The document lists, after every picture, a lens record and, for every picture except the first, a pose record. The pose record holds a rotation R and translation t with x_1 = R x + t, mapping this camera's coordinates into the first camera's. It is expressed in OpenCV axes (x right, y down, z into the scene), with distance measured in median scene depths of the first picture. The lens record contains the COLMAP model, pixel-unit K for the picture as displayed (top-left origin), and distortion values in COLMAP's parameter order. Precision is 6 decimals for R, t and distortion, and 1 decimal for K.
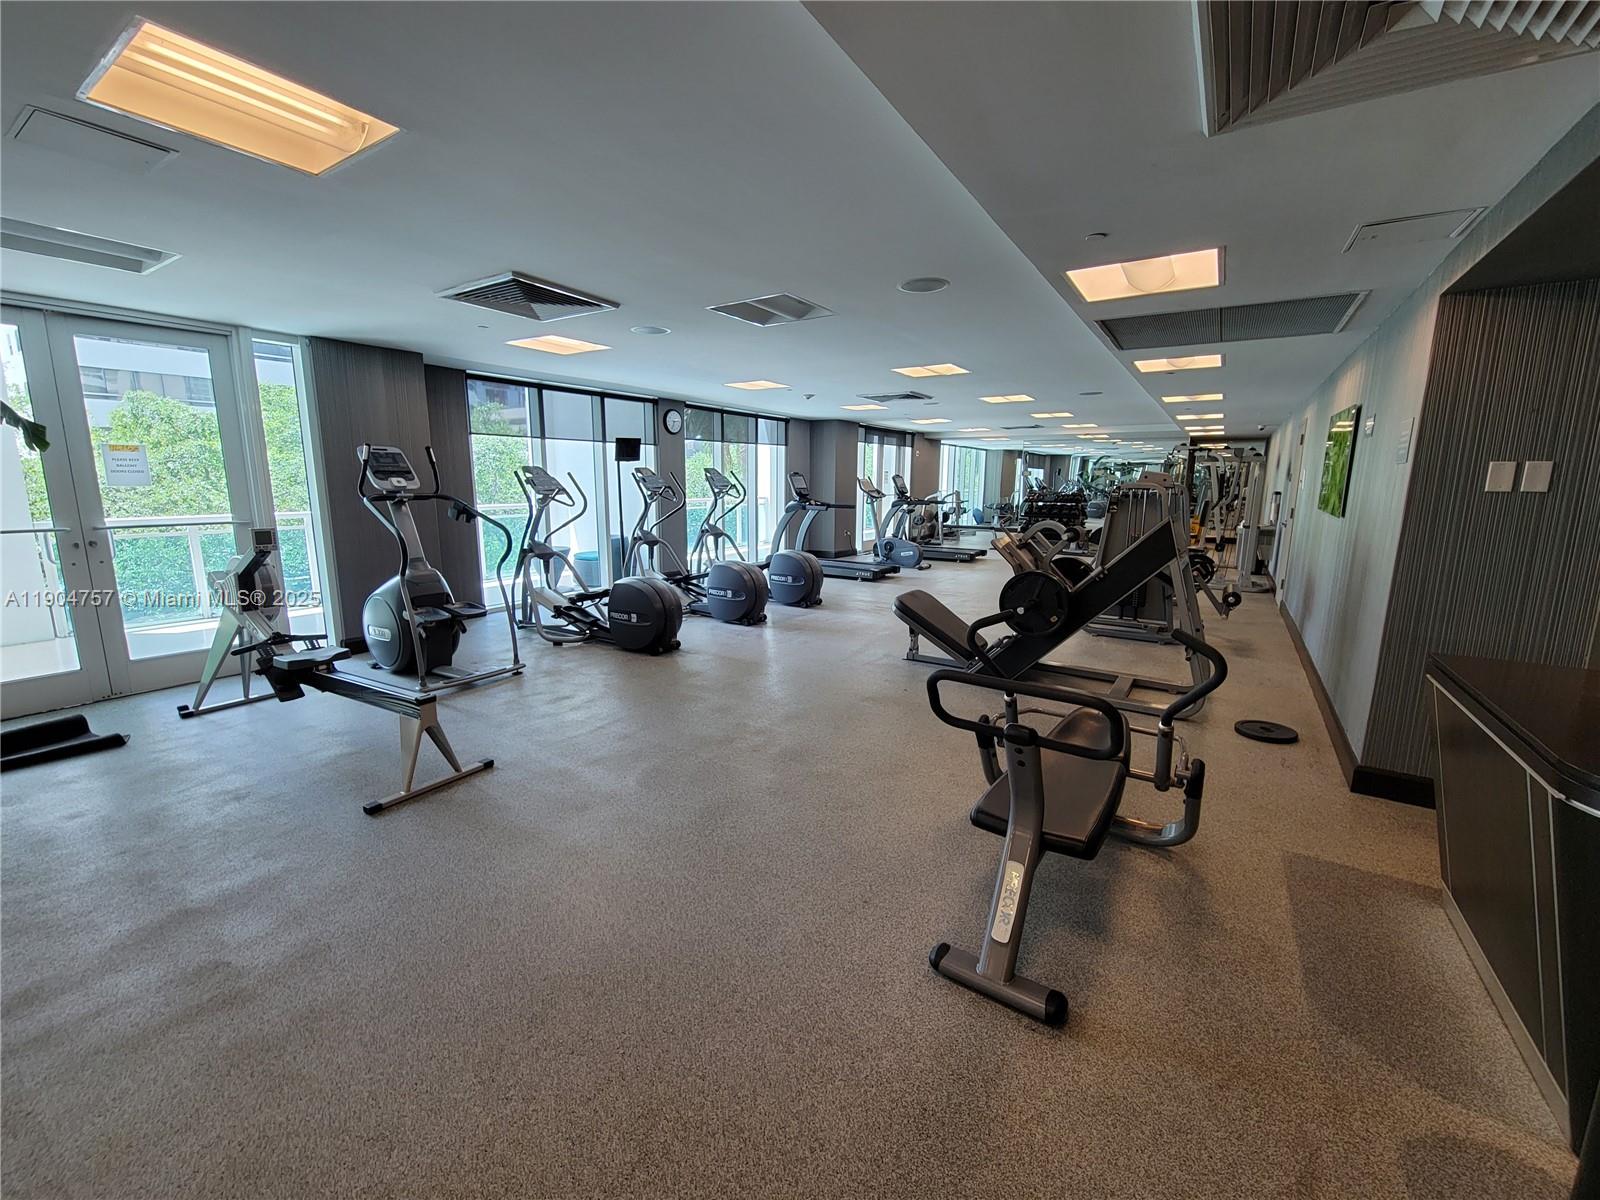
lens RADIAL K [[656.7, 0, 800.0], [0, 656.7, 600.0], [0, 0, 1]] dist [-0.000441, -0.000057]
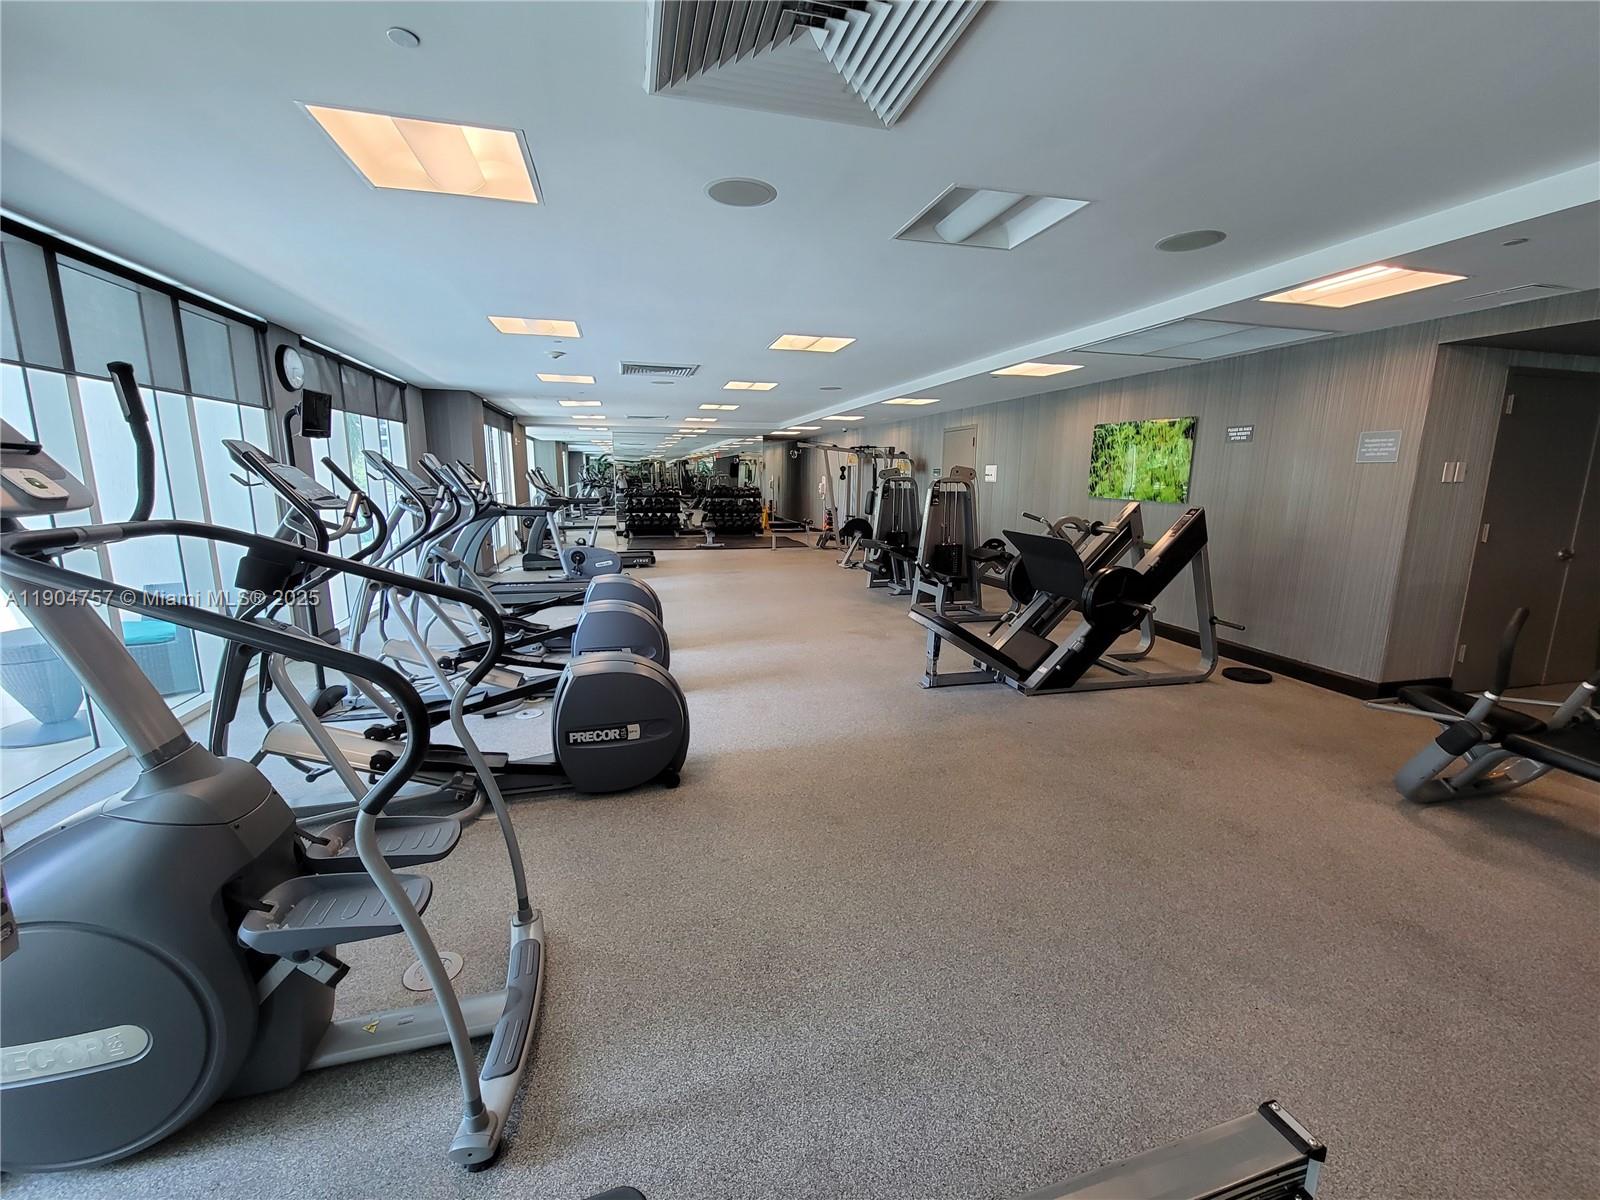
lens RADIAL K [[656.7, 0, 800.0], [0, 656.7, 600.0], [0, 0, 1]] dist [-0.000441, -0.000057]
pose [[0.699500, -0.125947, 0.703447, -0.318060], [0.117106, 0.991243, 0.061026, -0.059350], [-0.704972, 0.039690, 0.708123, 0.310587]]
